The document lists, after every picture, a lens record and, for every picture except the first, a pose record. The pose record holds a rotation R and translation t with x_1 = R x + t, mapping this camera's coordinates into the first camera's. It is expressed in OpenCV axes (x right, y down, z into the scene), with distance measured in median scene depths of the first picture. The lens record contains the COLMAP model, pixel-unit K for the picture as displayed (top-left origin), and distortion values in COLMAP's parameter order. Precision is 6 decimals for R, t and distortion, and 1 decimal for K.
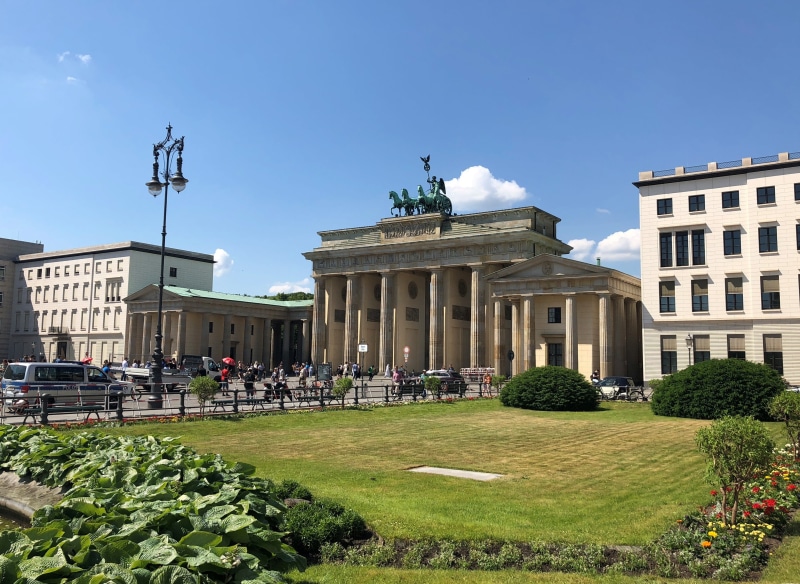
lens RADIAL K [[712.9, 0, 400.0], [0, 712.9, 292.0], [0, 0, 1]] dist [0.003139, 0.000520]
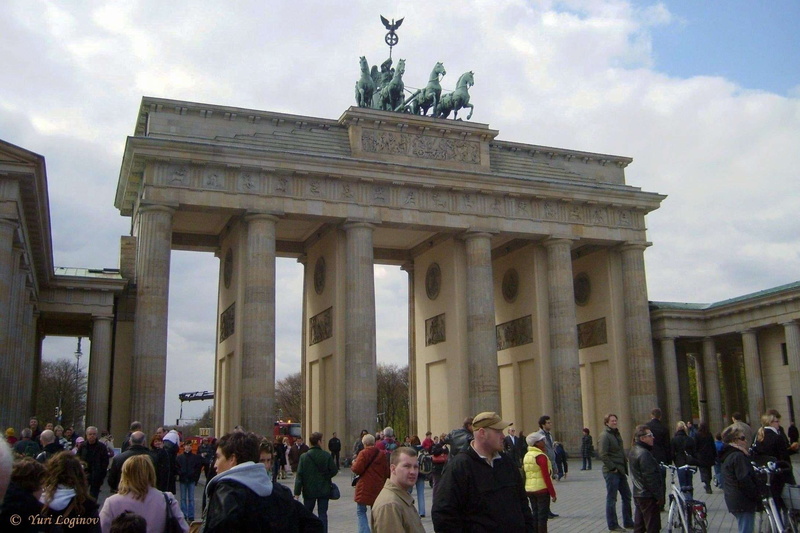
lens RADIAL K [[841.6, 0, 402.3], [0, 841.6, 214.8], [0, 0, 1]] dist [-0.123662, 0.014550]
pose [[0.589047, 0.198914, 0.783234, -0.405736], [-0.058553, 0.977190, -0.204136, 0.069367], [-0.805974, 0.074385, 0.587258, 0.665072]]
